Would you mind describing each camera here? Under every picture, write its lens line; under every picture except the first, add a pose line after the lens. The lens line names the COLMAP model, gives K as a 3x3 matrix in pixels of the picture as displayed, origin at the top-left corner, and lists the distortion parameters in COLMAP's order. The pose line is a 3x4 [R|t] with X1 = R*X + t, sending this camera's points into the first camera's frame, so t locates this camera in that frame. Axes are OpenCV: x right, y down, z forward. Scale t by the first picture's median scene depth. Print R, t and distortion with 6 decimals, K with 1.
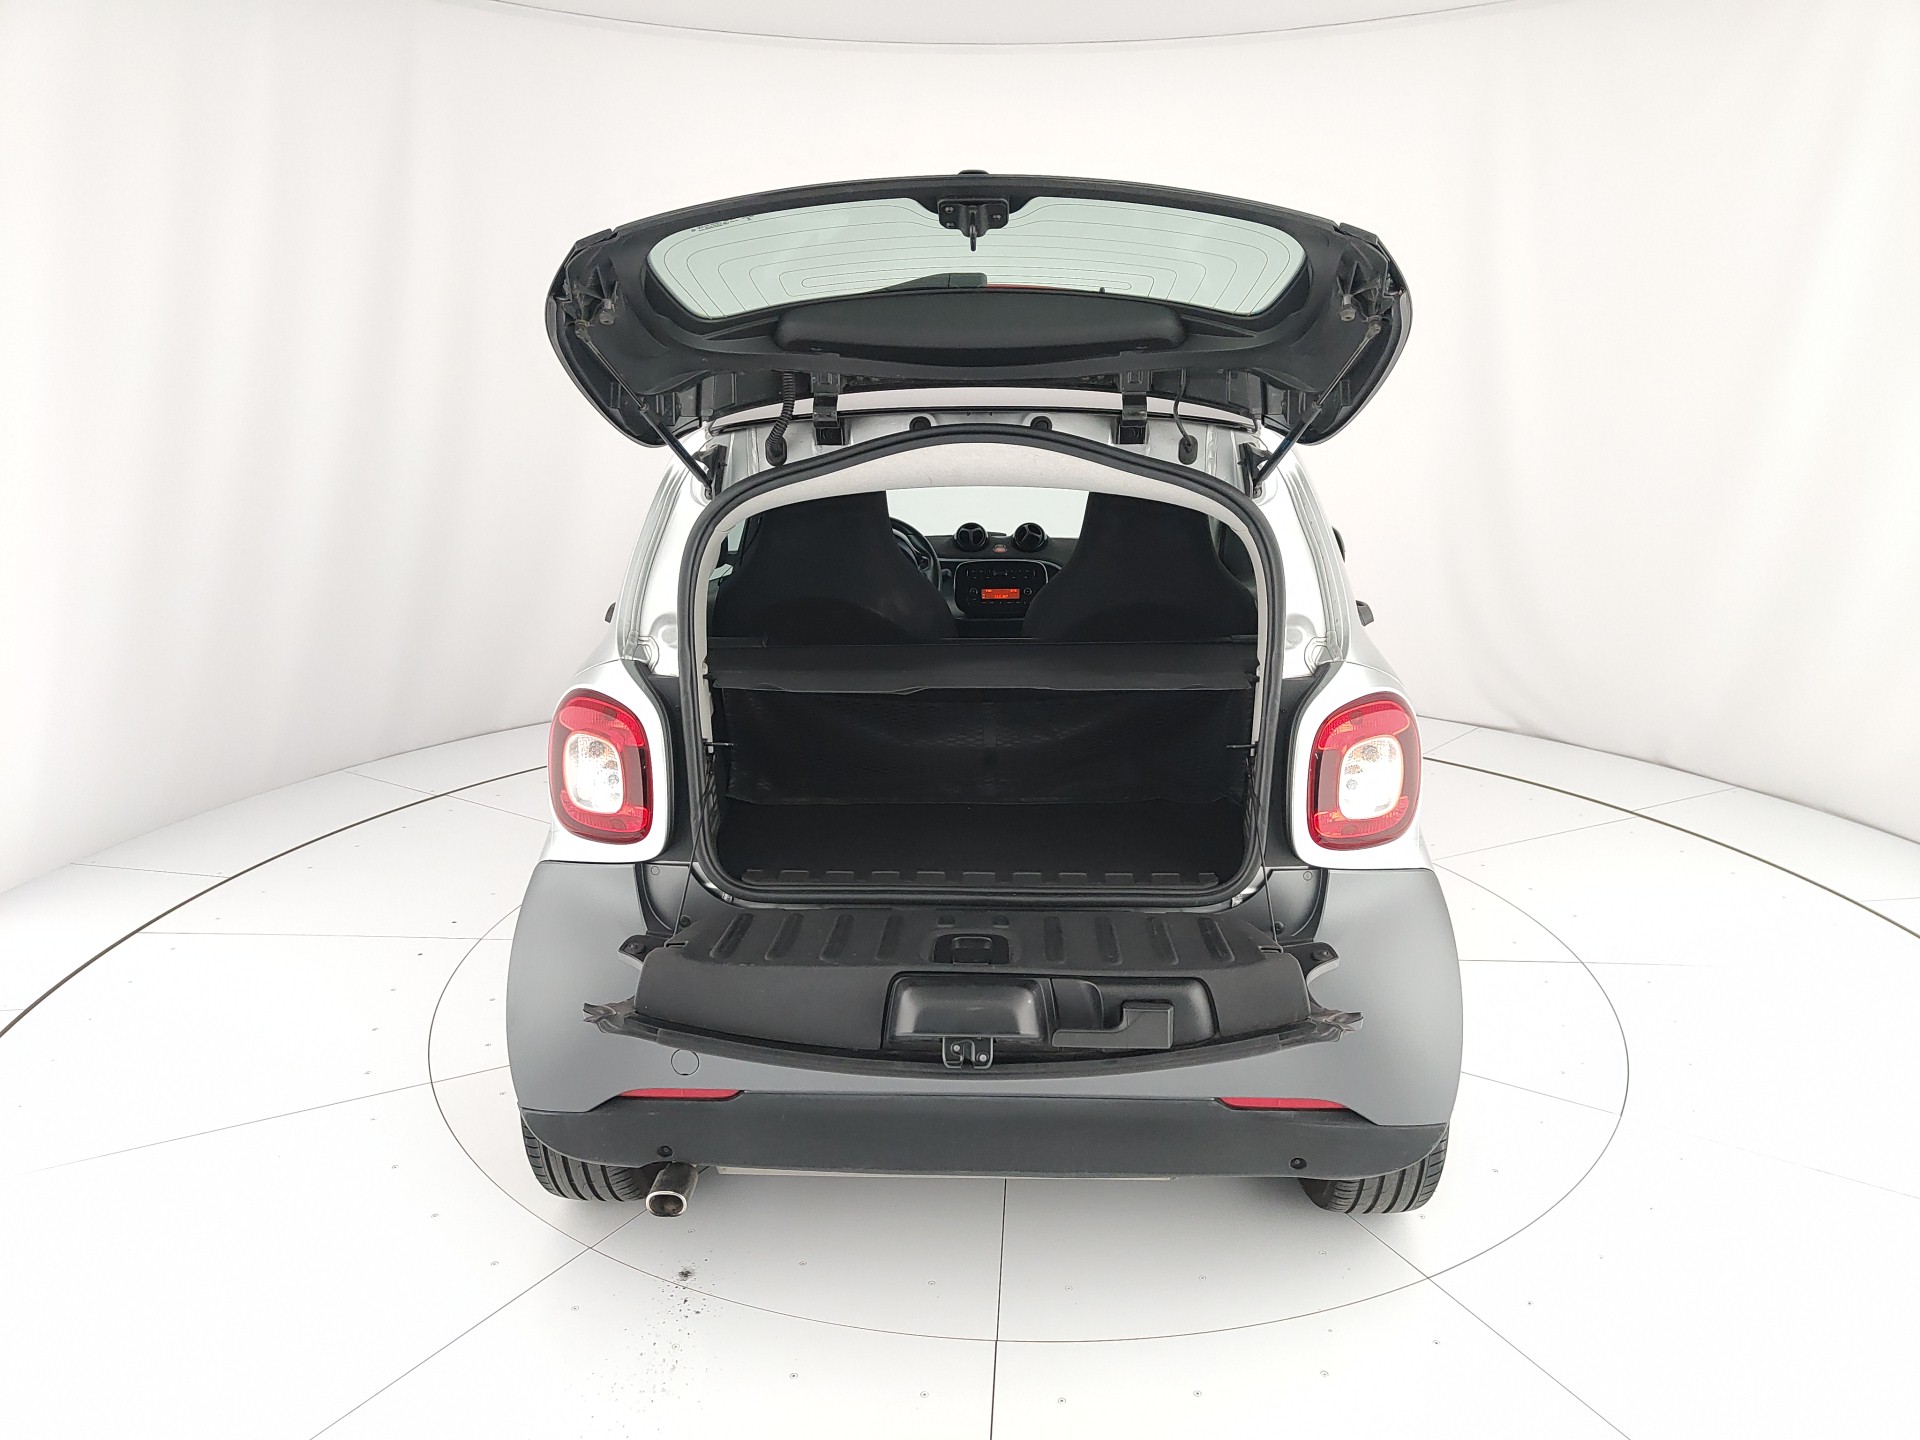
lens RADIAL K [[1351.4, 0, 968.6], [0, 1351.4, 707.8], [0, 0, 1]] dist [0.063240, -0.171885]
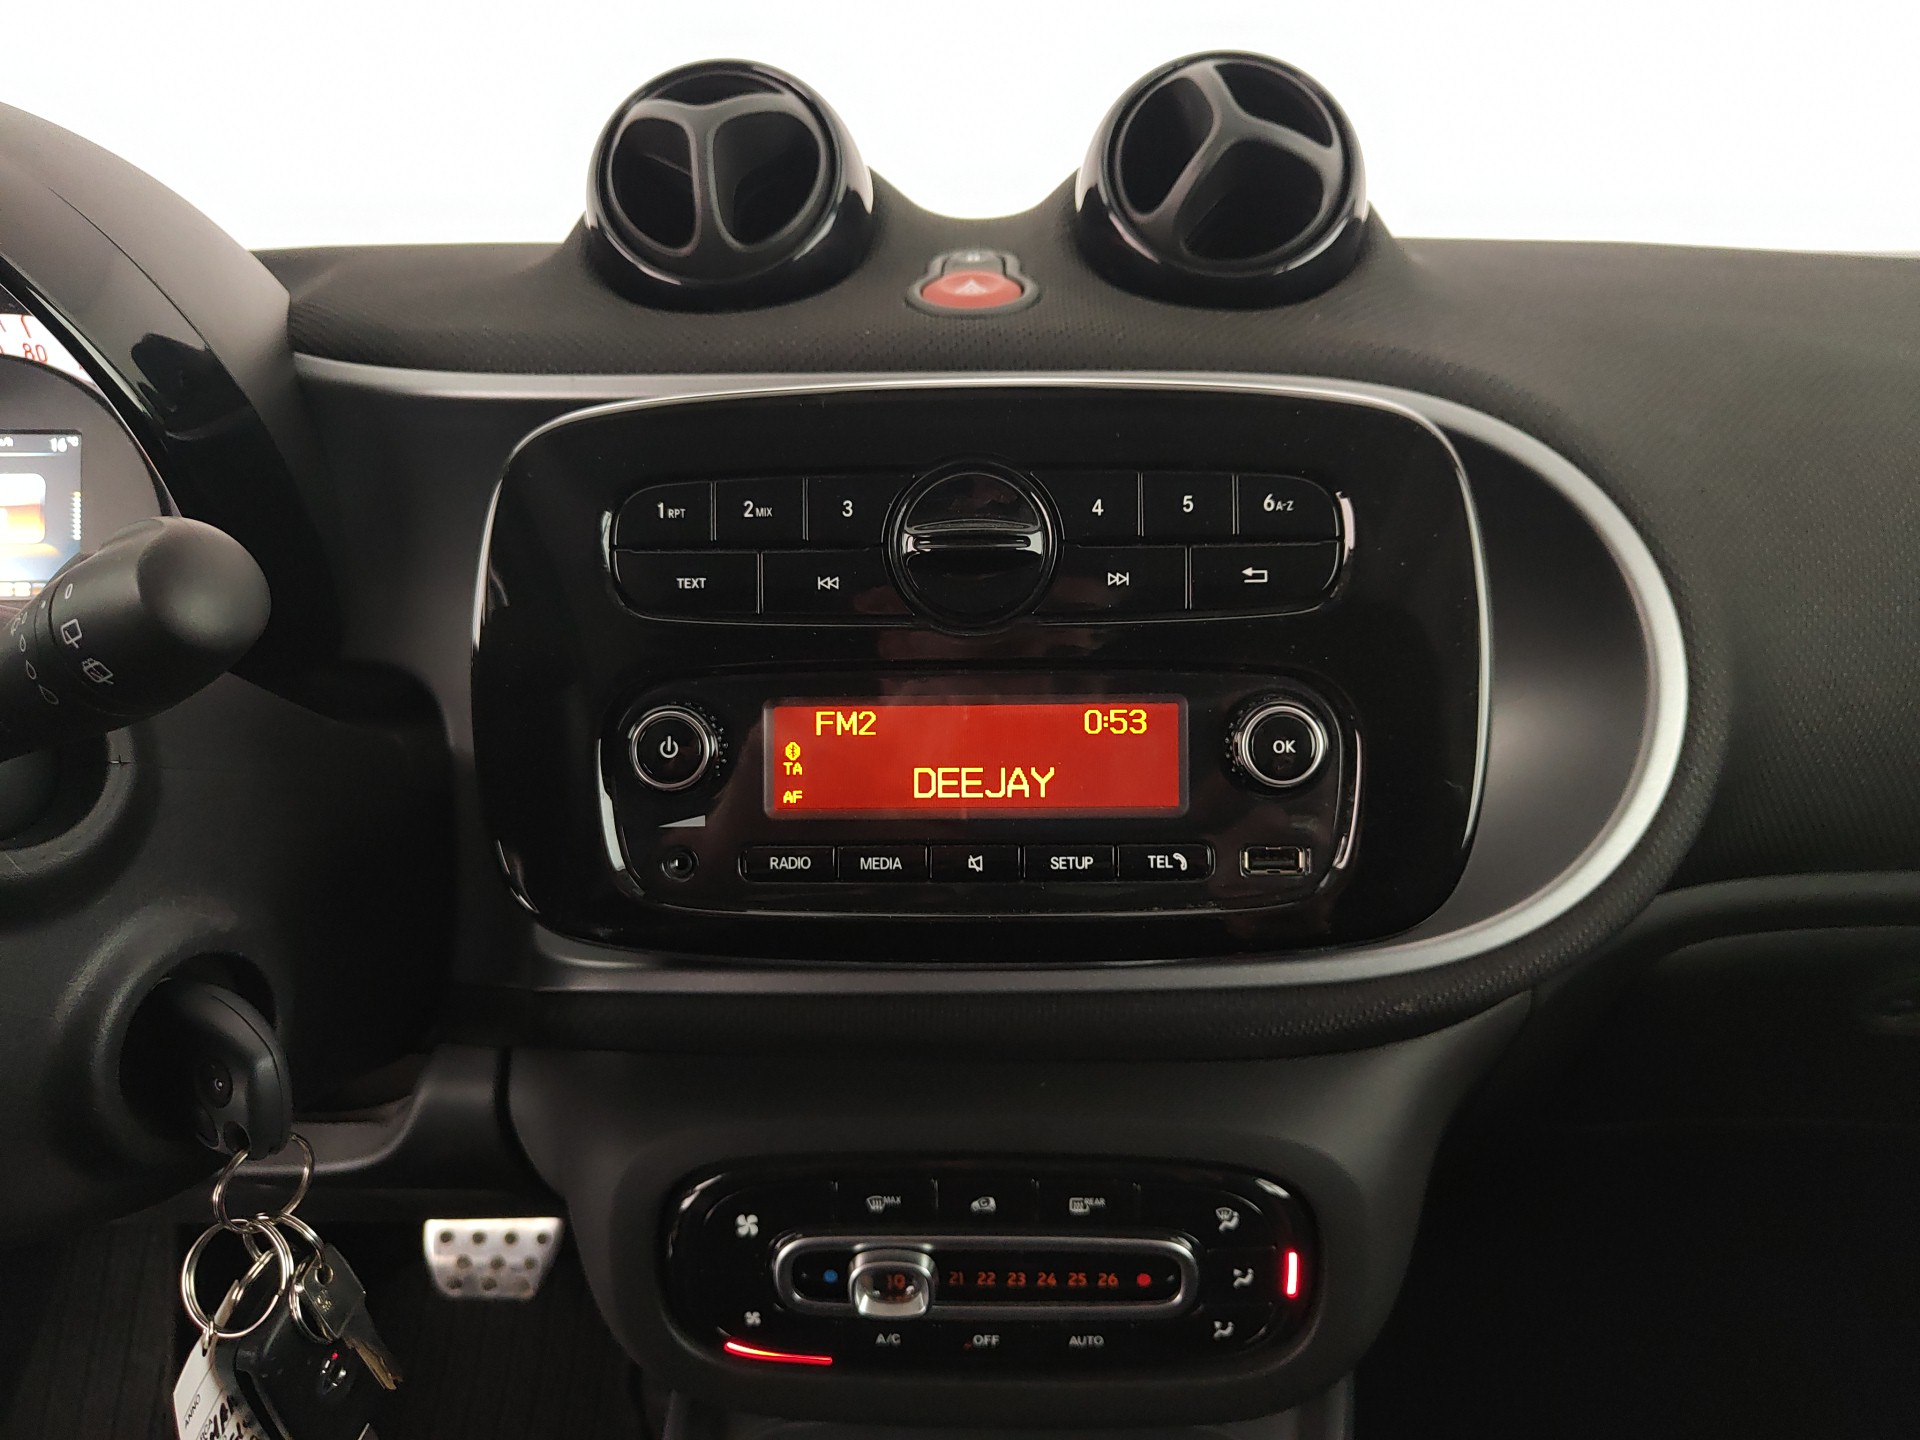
lens RADIAL K [[1418.1, 0, 969.9], [0, 1418.1, 716.5], [0, 0, 1]] dist [-0.000891, -0.051962]
pose [[0.999918, -0.012690, 0.001935, 0.037581], [0.012329, 0.991371, 0.130506, -0.161519], [-0.003575, -0.130471, 0.991446, 1.464788]]
